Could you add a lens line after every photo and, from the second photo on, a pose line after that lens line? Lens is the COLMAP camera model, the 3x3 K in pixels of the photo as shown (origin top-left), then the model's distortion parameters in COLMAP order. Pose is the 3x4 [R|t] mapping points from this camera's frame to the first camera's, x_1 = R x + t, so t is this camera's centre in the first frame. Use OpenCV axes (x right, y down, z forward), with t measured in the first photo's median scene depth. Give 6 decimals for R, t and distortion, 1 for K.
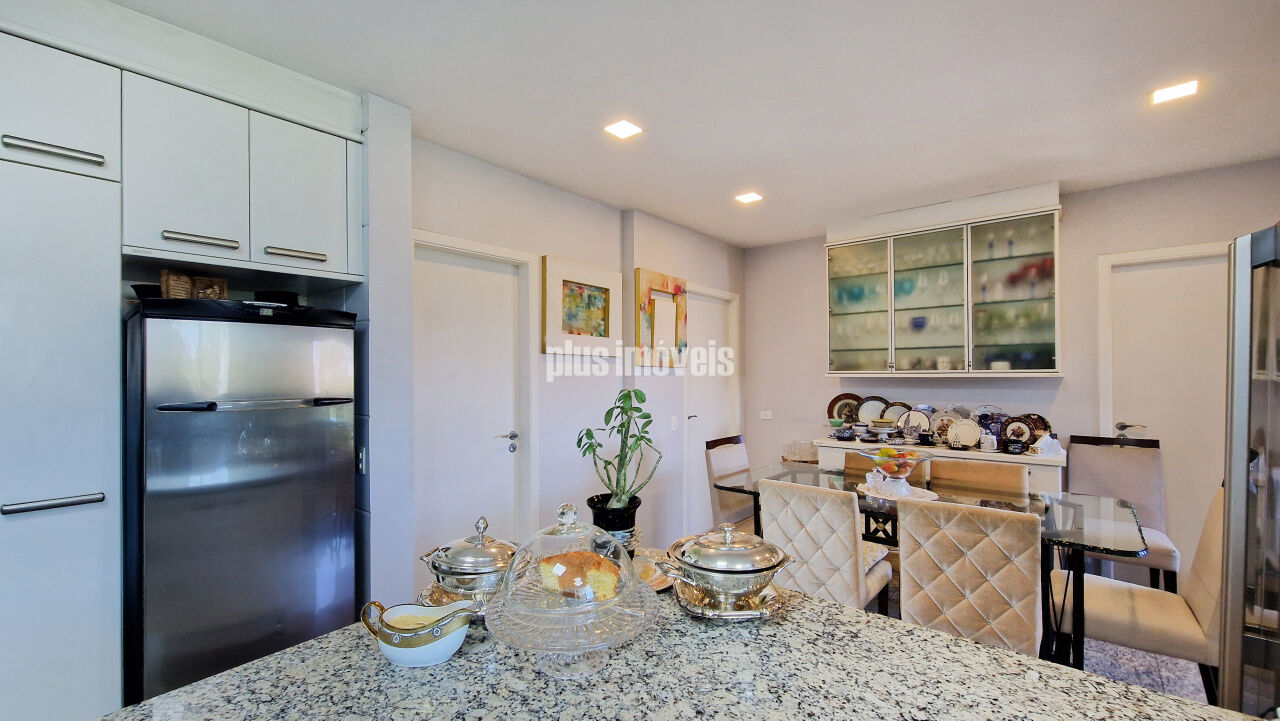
lens RADIAL K [[523.5, 0, 635.3], [0, 523.5, 341.5], [0, 0, 1]] dist [-0.001208, -0.000064]
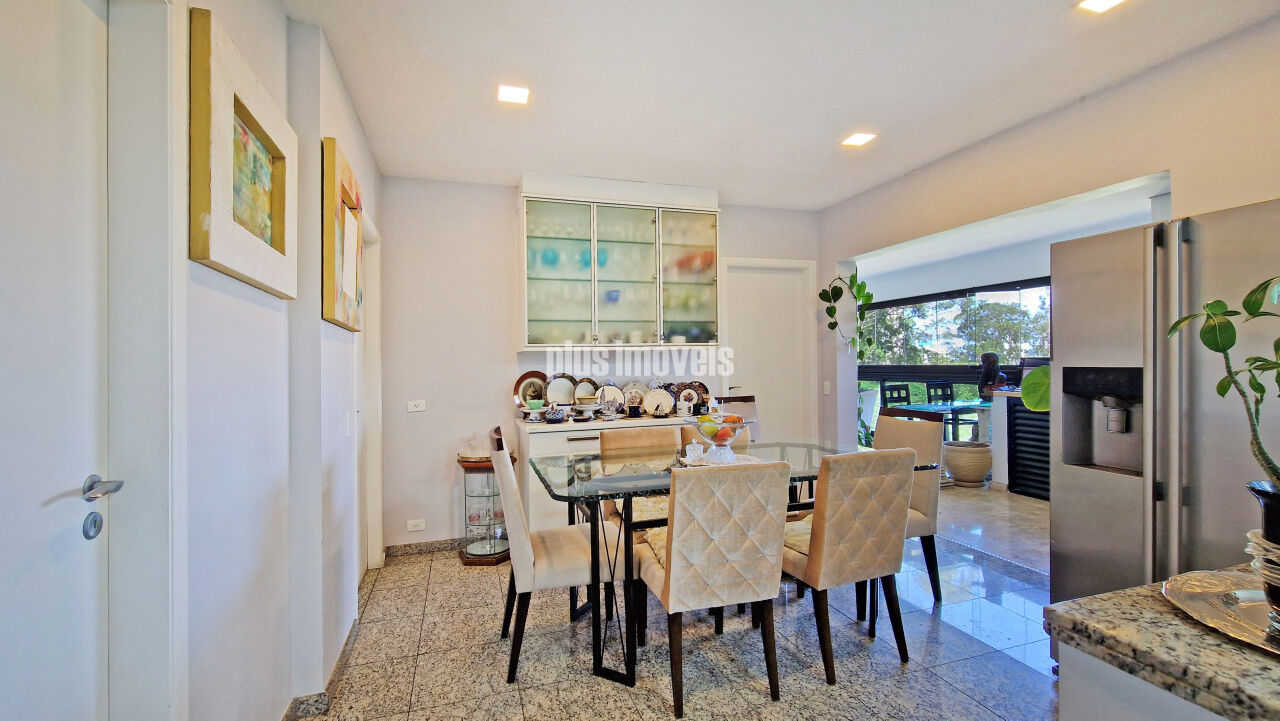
lens RADIAL K [[526.3, 0, 631.8], [0, 526.3, 341.1], [0, 0, 1]] dist [0.001346, 0.000087]
pose [[0.529666, 0.034602, 0.847500, -0.292333], [-0.035702, 0.999192, -0.018482, 0.069407], [-0.847455, -0.020468, 0.530473, 0.460401]]
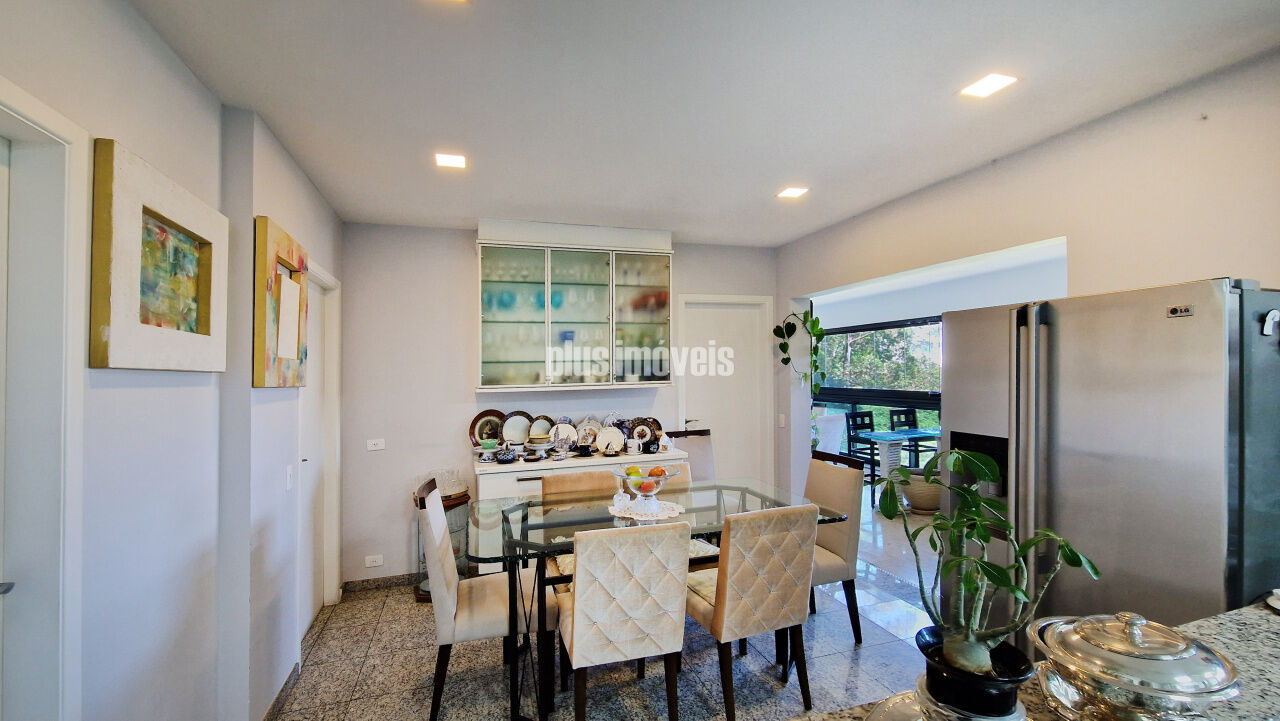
lens RADIAL K [[523.5, 0, 635.3], [0, 523.5, 341.5], [0, 0, 1]] dist [-0.001208, -0.000064]
pose [[0.530601, 0.043058, 0.846527, -0.266754], [-0.033452, 0.998995, -0.029845, 0.000064], [-0.846961, -0.012482, 0.531508, 0.358637]]
